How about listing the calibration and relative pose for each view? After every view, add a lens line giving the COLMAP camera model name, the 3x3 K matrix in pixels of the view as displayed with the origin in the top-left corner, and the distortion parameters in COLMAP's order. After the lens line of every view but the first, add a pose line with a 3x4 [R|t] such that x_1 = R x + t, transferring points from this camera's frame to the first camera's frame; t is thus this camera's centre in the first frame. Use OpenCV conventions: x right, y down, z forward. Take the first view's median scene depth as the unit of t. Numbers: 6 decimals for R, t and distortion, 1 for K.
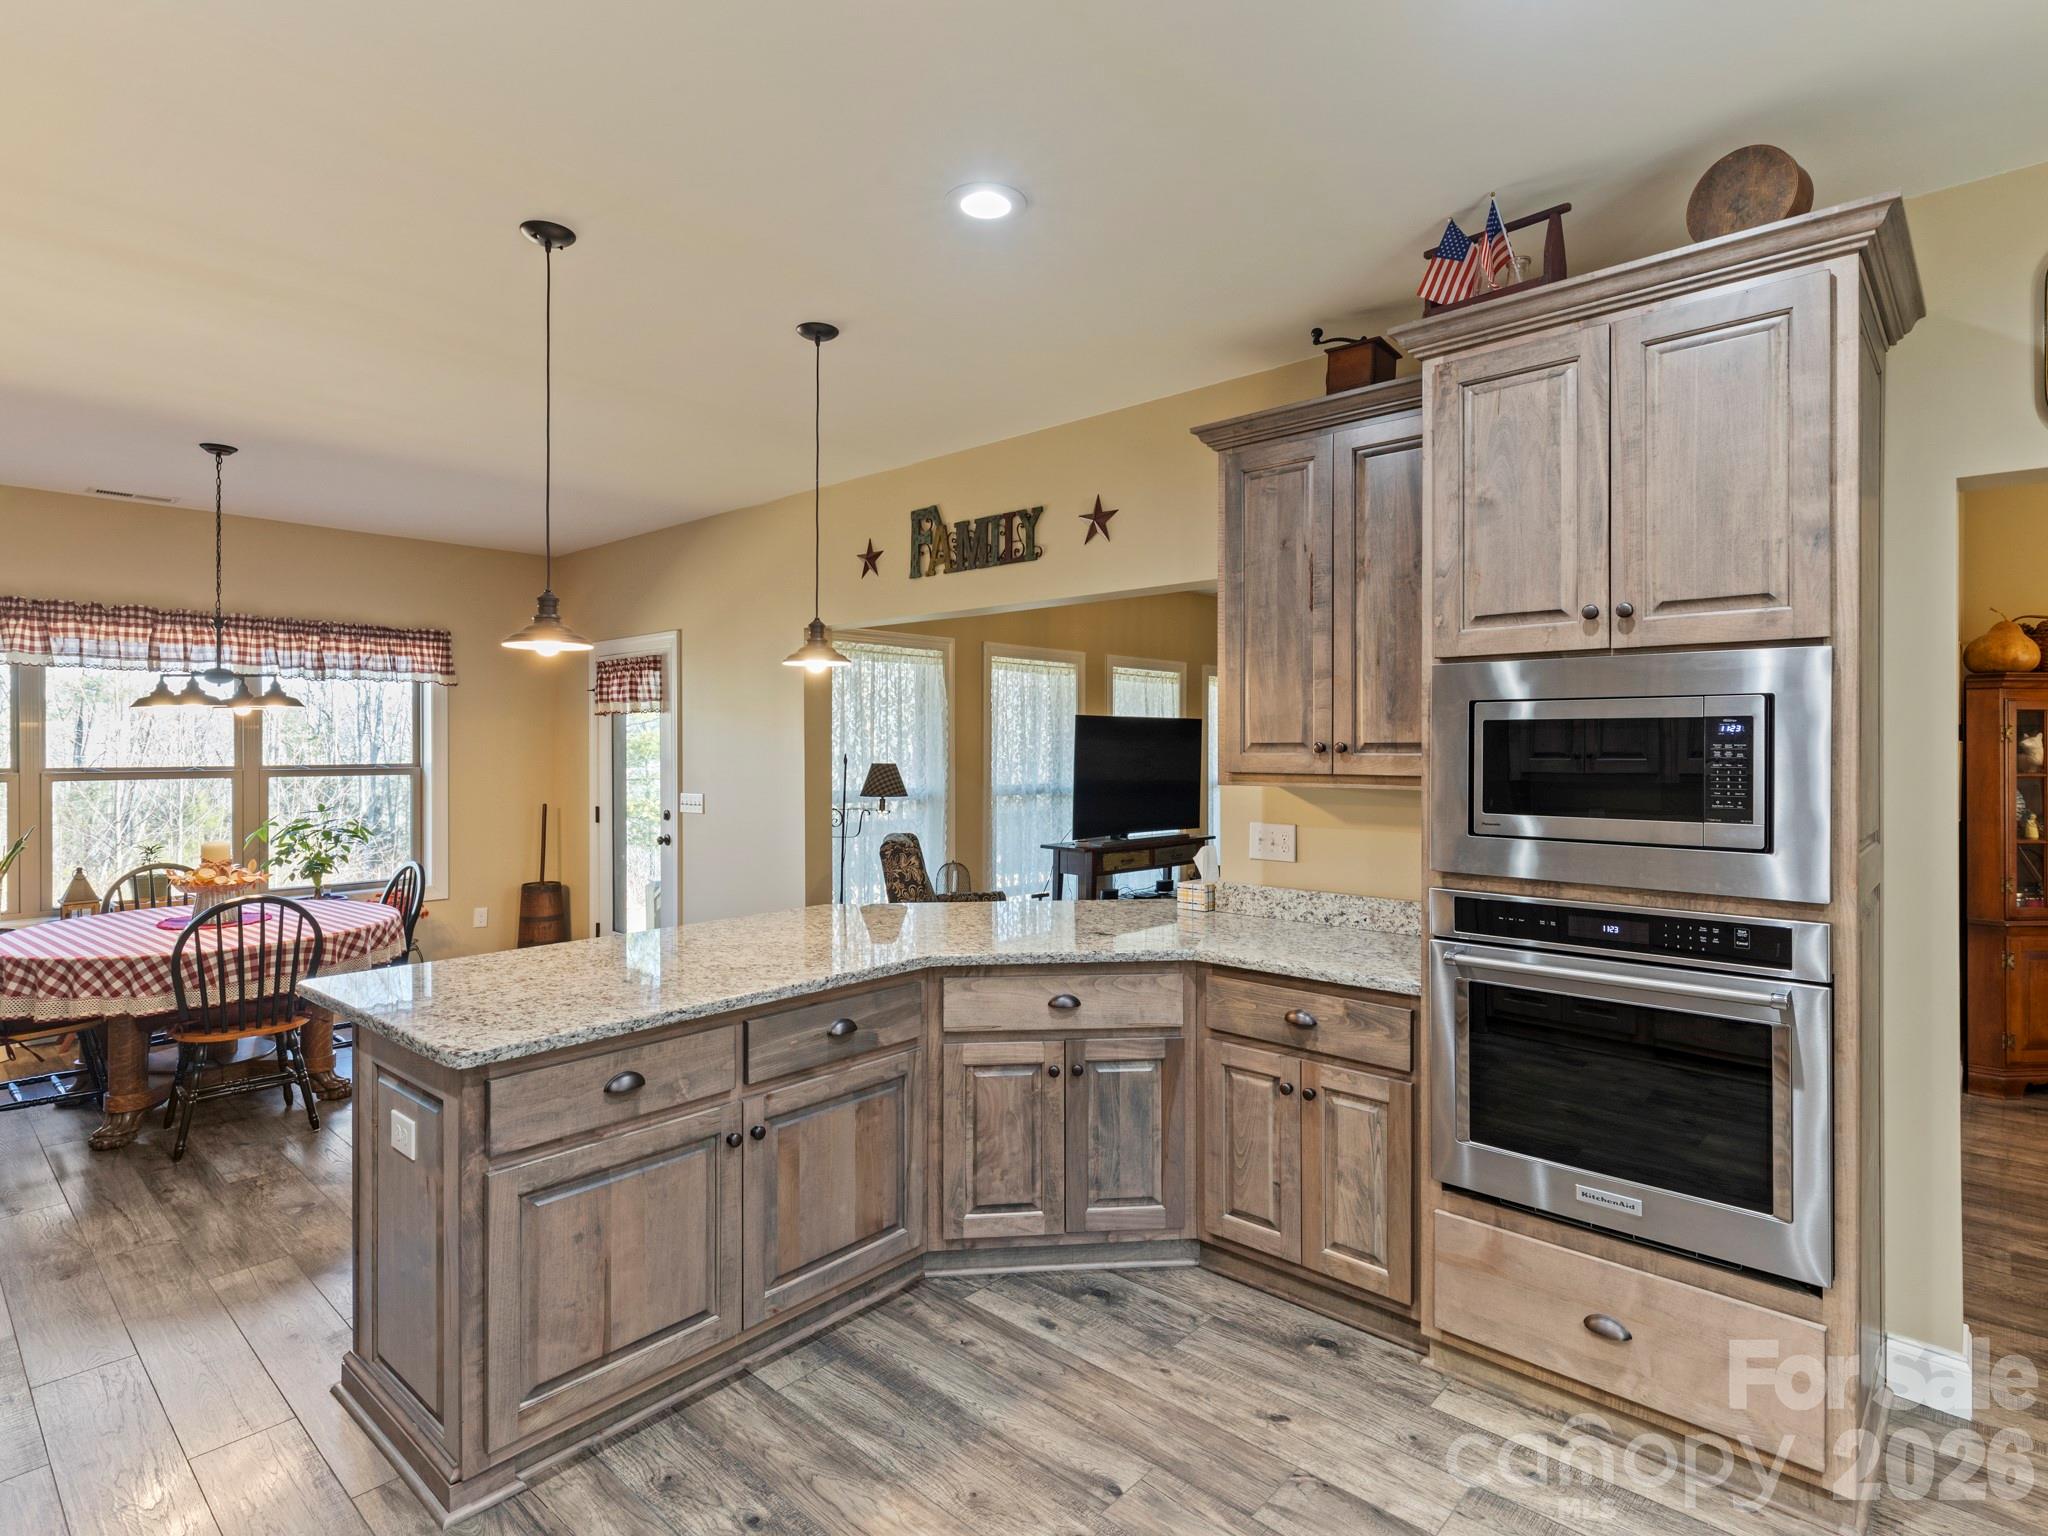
lens RADIAL K [[1070.7, 0, 1019.3], [0, 1070.7, 733.1], [0, 0, 1]] dist [0.014720, -0.001415]
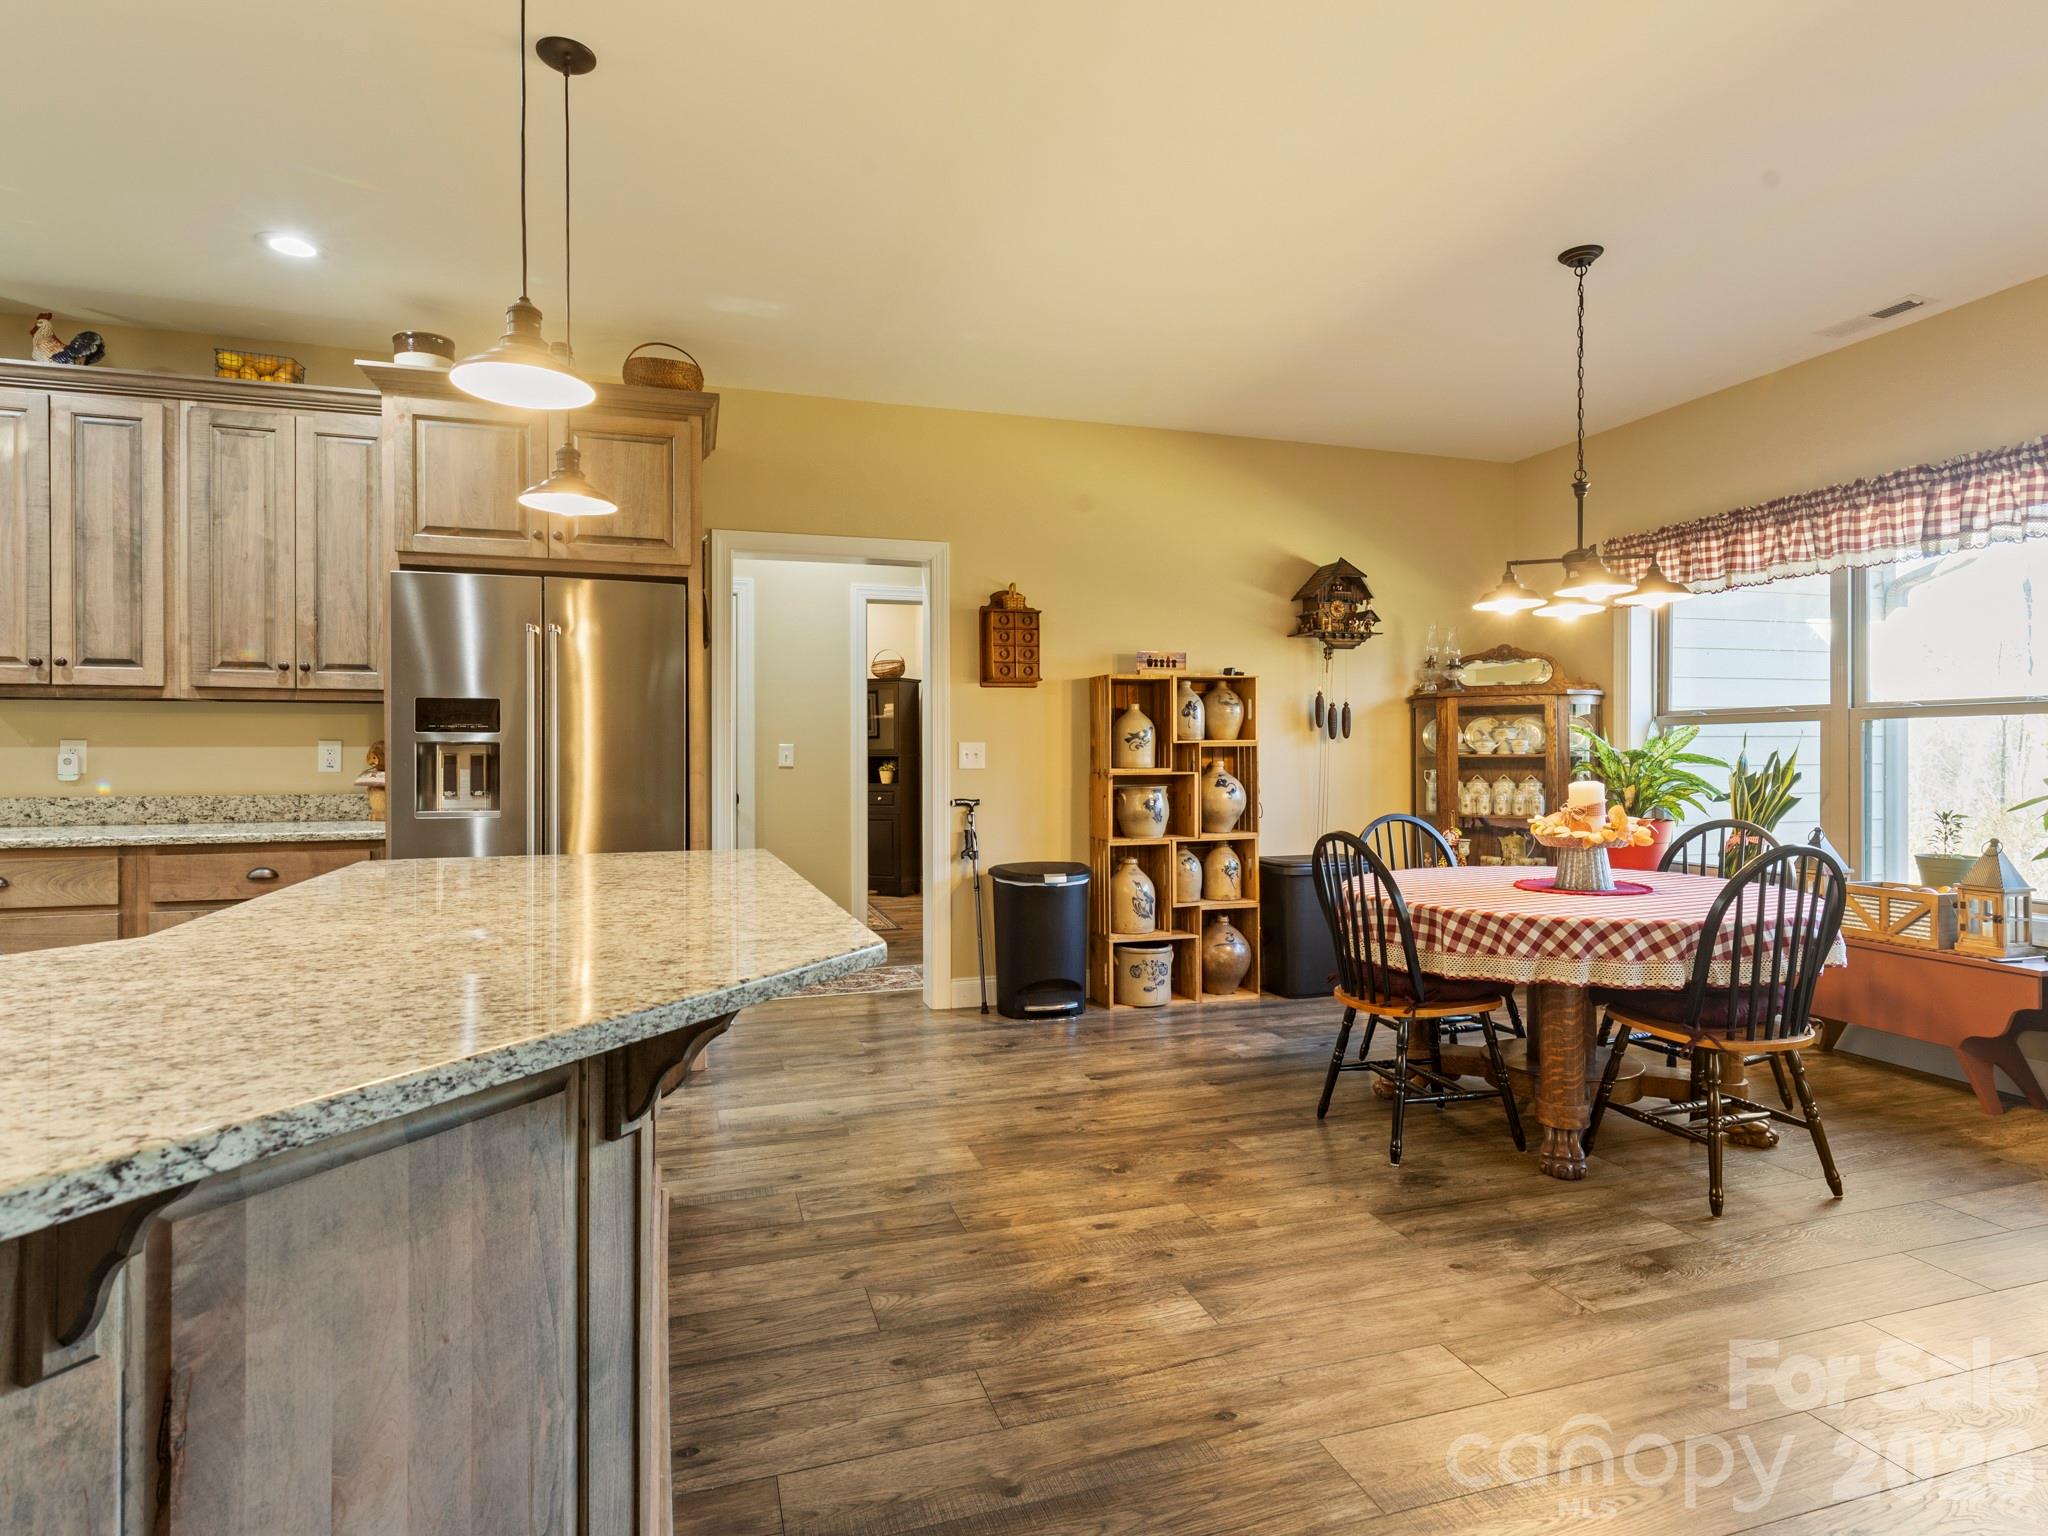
lens RADIAL K [[1094.5, 0, 1032.4], [0, 1094.5, 751.5], [0, 0, 1]] dist [0.005394, -0.000900]
pose [[-0.487917, -0.002128, -0.872887, 0.133118], [0.009855, 0.999920, -0.007947, 0.102803], [0.872834, -0.012479, -0.487857, 1.302273]]
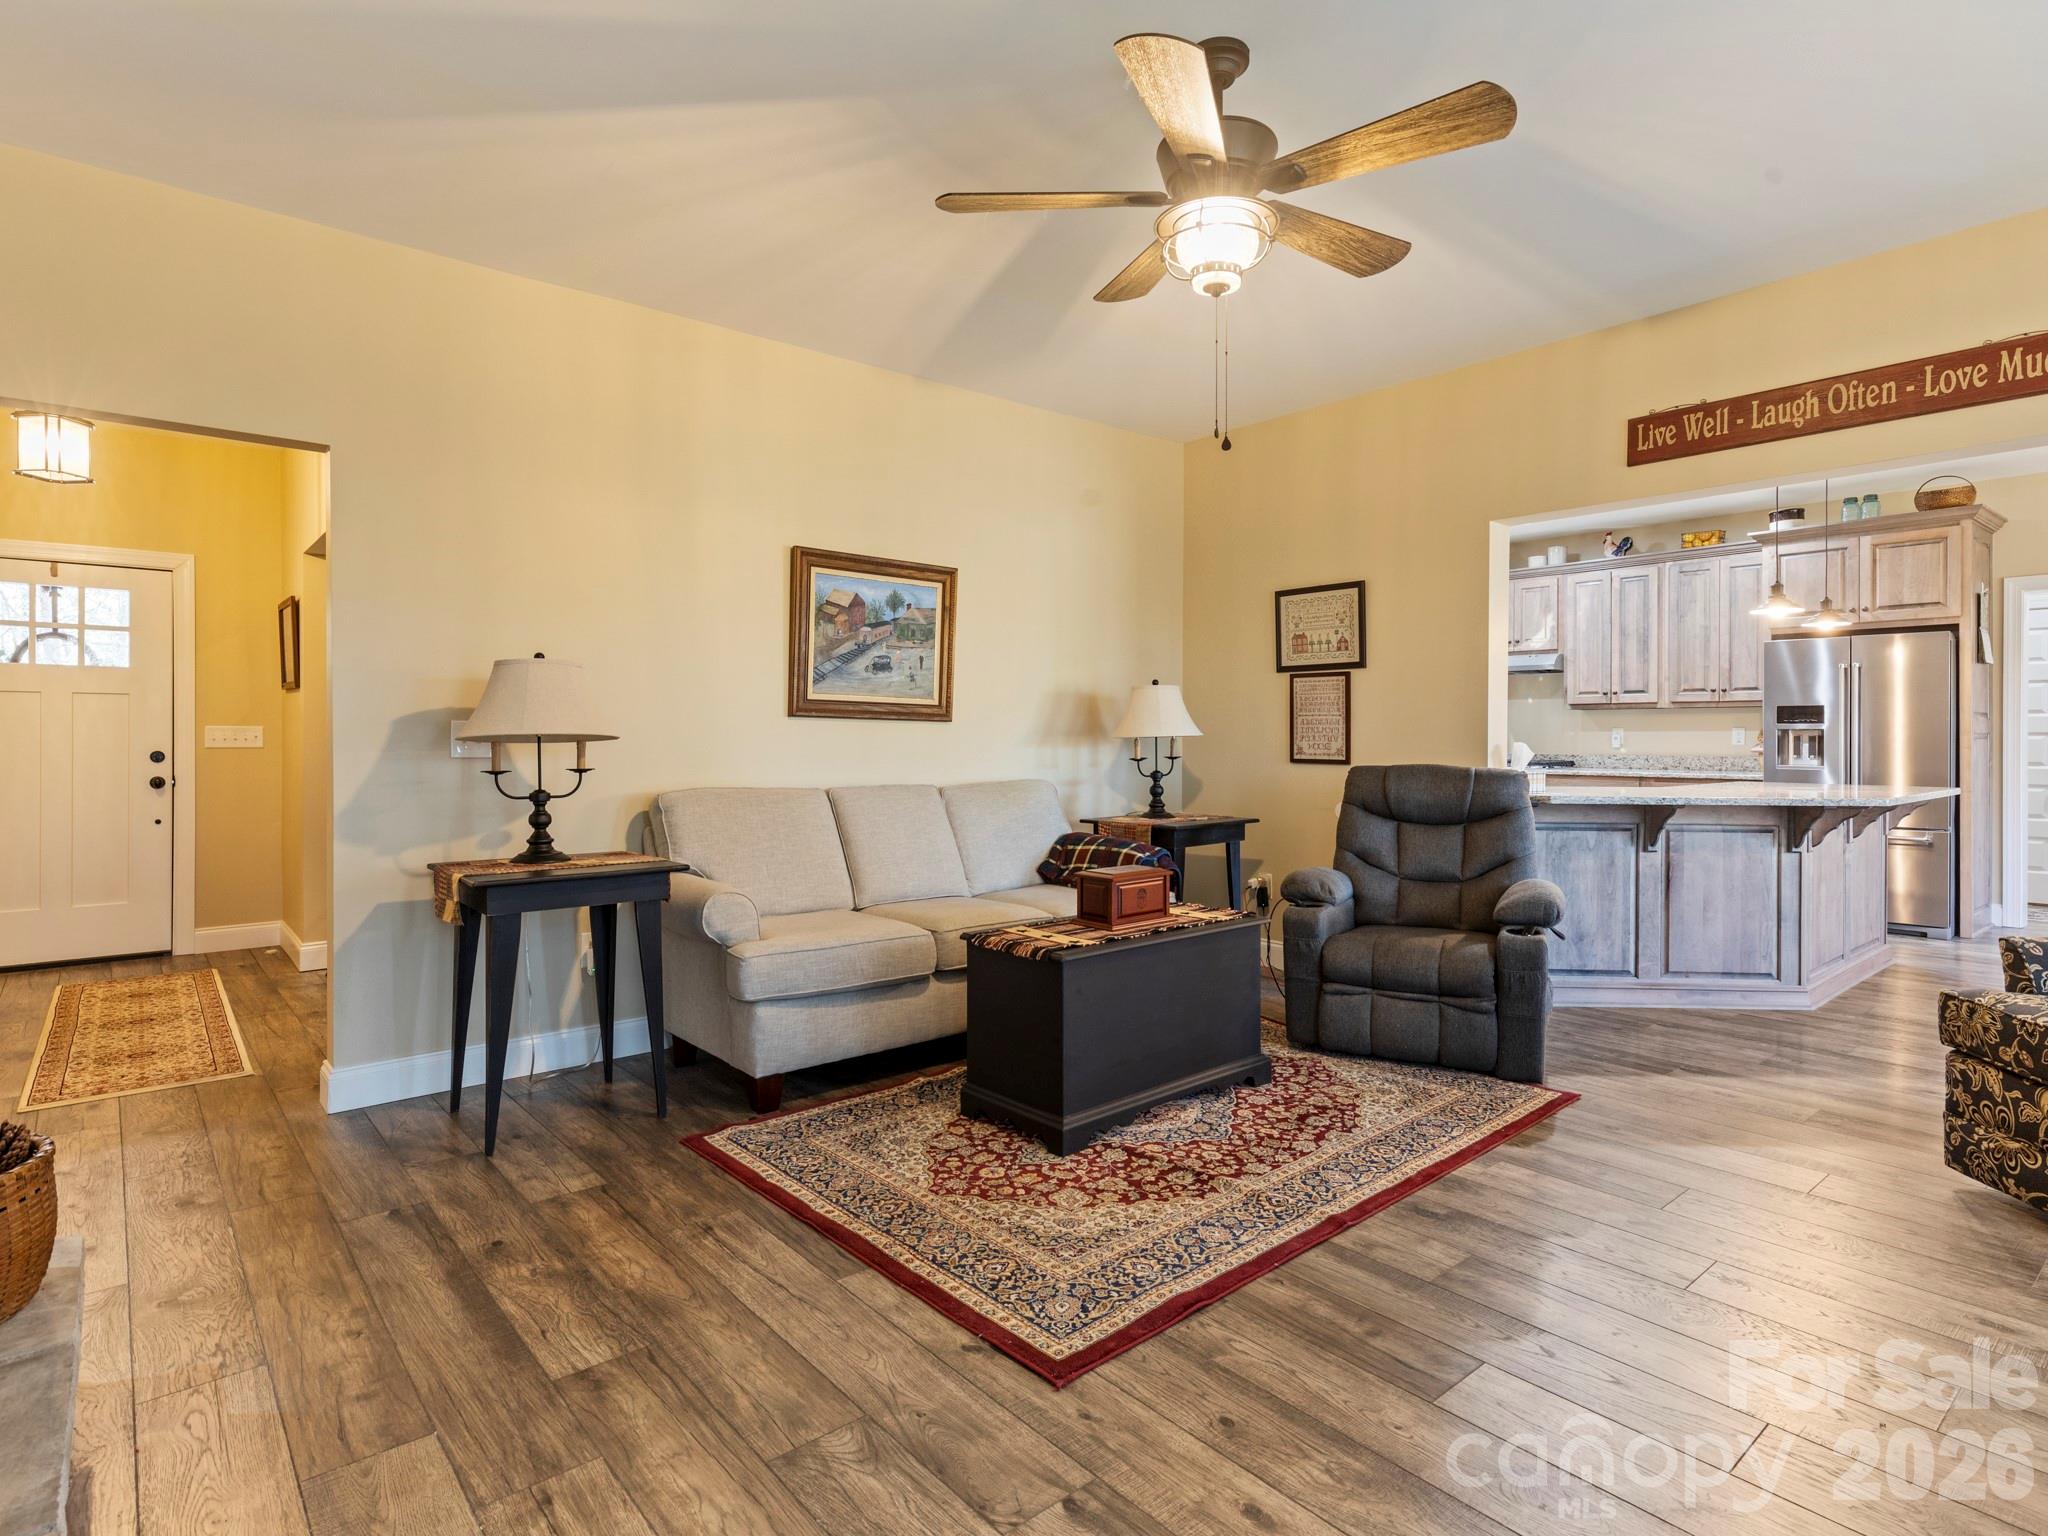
lens RADIAL K [[1079.2, 0, 1026.5], [0, 1079.2, 745.7], [0, 0, 1]] dist [-0.005061, -0.001755]
pose [[-0.992031, -0.002003, 0.125980, 0.588681], [-0.002089, 0.999998, -0.000550, 0.113677], [-0.125978, -0.000808, -0.992033, 2.329882]]
